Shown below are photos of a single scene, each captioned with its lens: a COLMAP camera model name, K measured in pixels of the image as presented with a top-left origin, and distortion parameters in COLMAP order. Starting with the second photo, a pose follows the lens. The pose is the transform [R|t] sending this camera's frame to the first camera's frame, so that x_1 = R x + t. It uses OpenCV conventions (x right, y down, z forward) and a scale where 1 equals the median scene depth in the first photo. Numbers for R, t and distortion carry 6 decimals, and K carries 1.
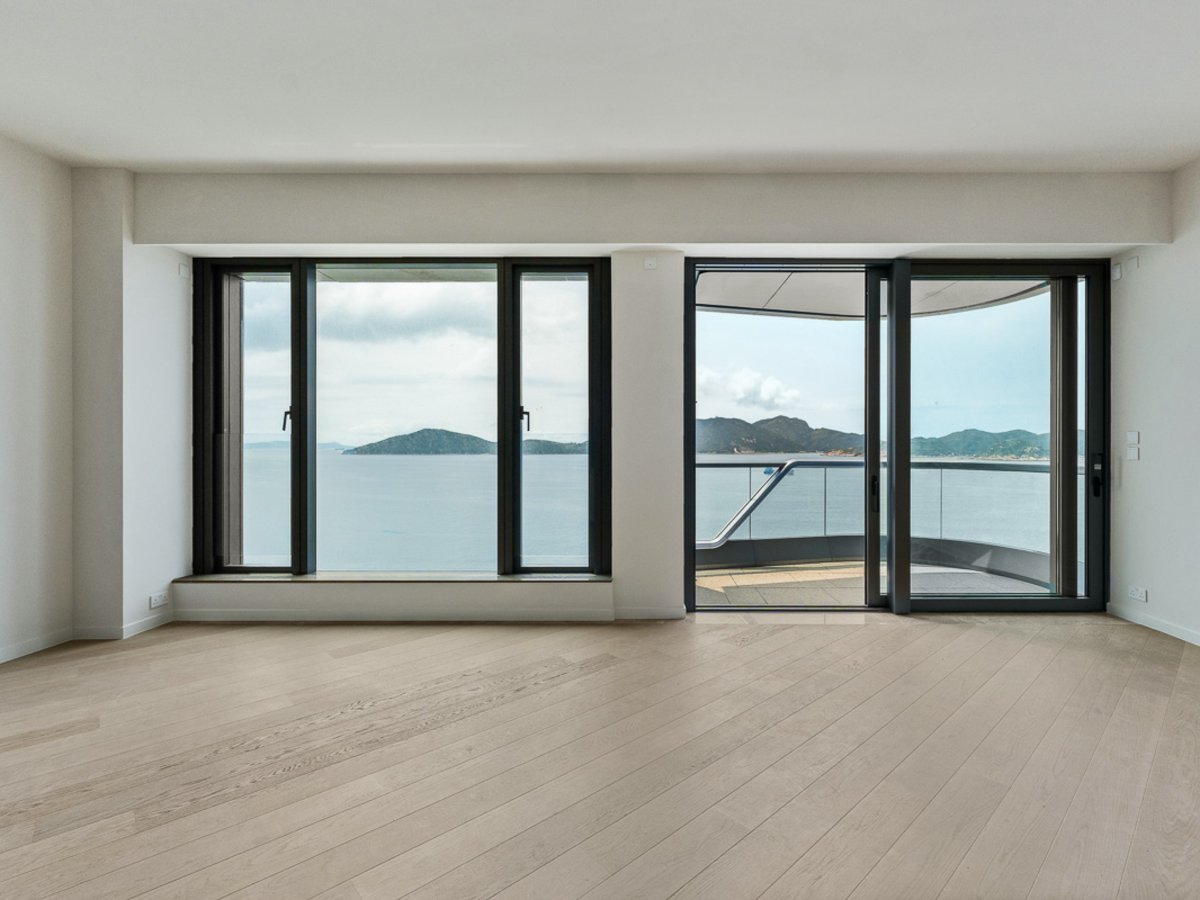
lens RADIAL K [[545.2, 0, 600.0], [0, 545.2, 450.0], [0, 0, 1]] dist [0.001085, 0.000023]
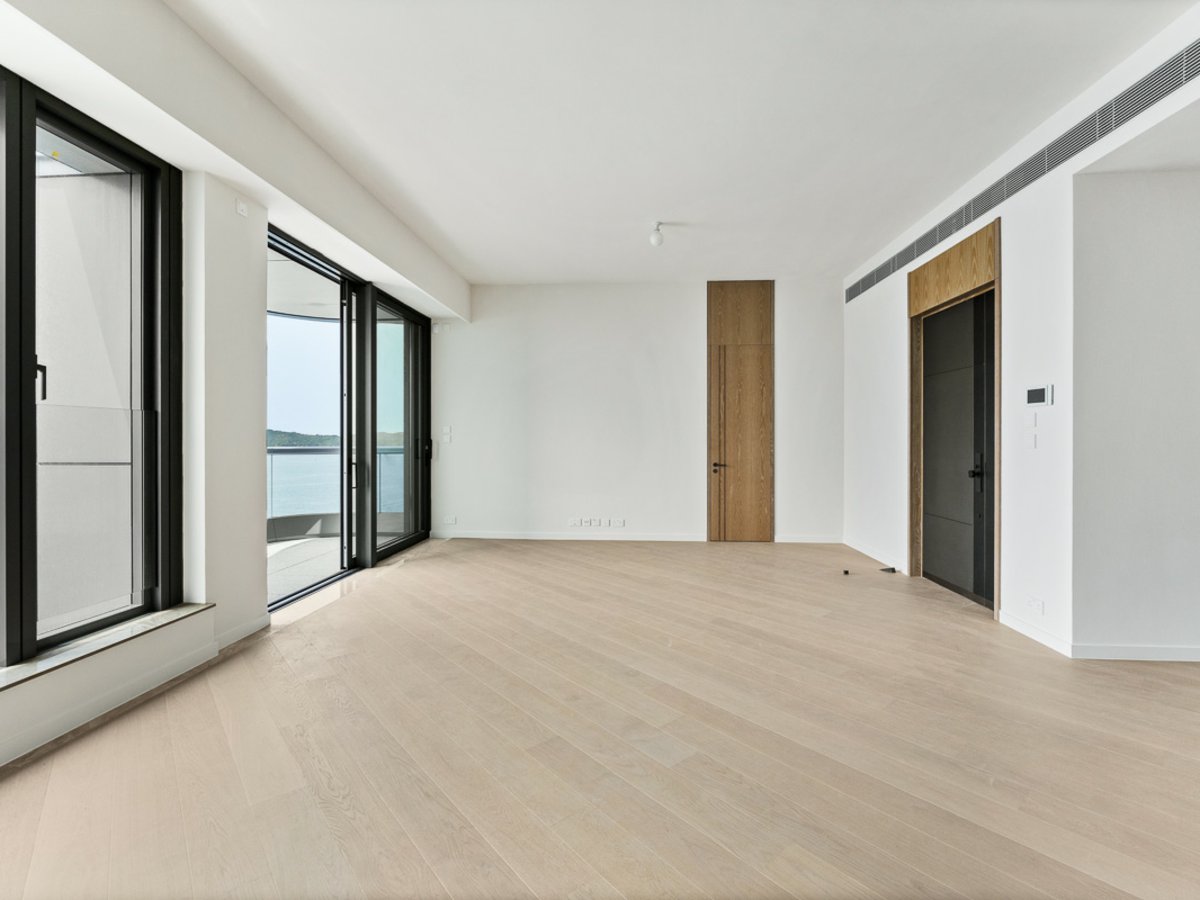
lens RADIAL K [[552.5, 0, 600.0], [0, 552.5, 450.0], [0, 0, 1]] dist [-0.001617, -0.000630]
pose [[0.073214, -0.018413, 0.997146, -0.667375], [0.003937, 0.999827, 0.018173, 0.009689], [-0.997309, 0.002595, 0.073273, 0.376227]]
